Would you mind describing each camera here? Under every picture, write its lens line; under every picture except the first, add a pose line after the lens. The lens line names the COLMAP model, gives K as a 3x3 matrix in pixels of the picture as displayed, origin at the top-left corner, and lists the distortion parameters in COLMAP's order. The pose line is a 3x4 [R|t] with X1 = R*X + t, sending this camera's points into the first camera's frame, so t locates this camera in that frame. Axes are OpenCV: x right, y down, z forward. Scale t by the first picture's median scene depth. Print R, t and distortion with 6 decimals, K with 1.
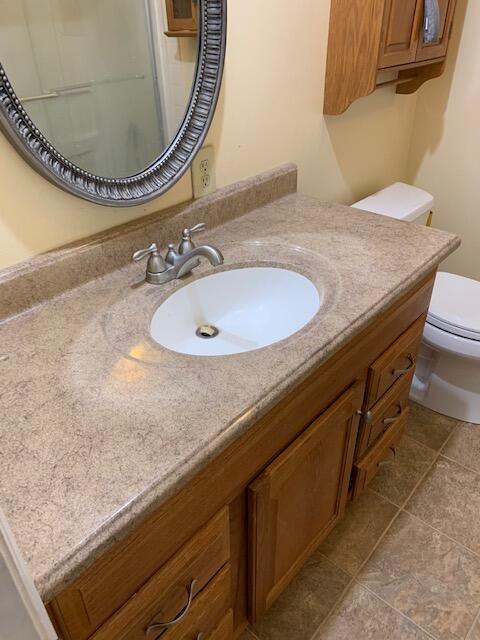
lens RADIAL K [[493.1, 0, 240.0], [0, 493.1, 331.1], [0, 0, 1]] dist [0.055843, -0.098937]
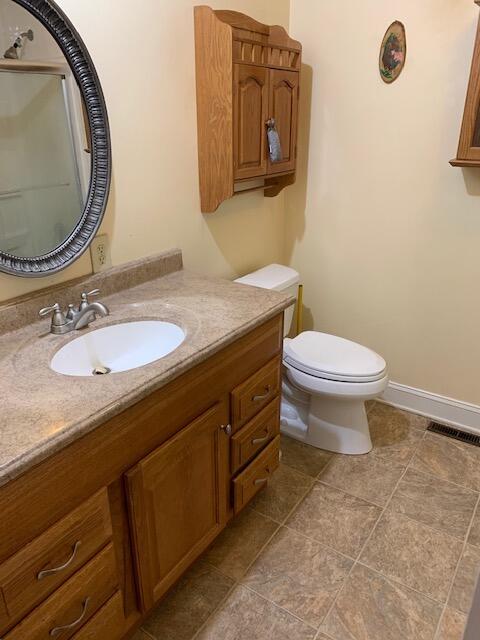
lens RADIAL K [[493.1, 0, 240.0], [0, 493.1, 331.1], [0, 0, 1]] dist [0.055843, -0.098937]
pose [[0.992120, -0.038357, 0.119280, 0.133409], [0.059106, 0.982682, -0.175618, 0.138926], [-0.110478, 0.181285, 0.977205, -0.298199]]
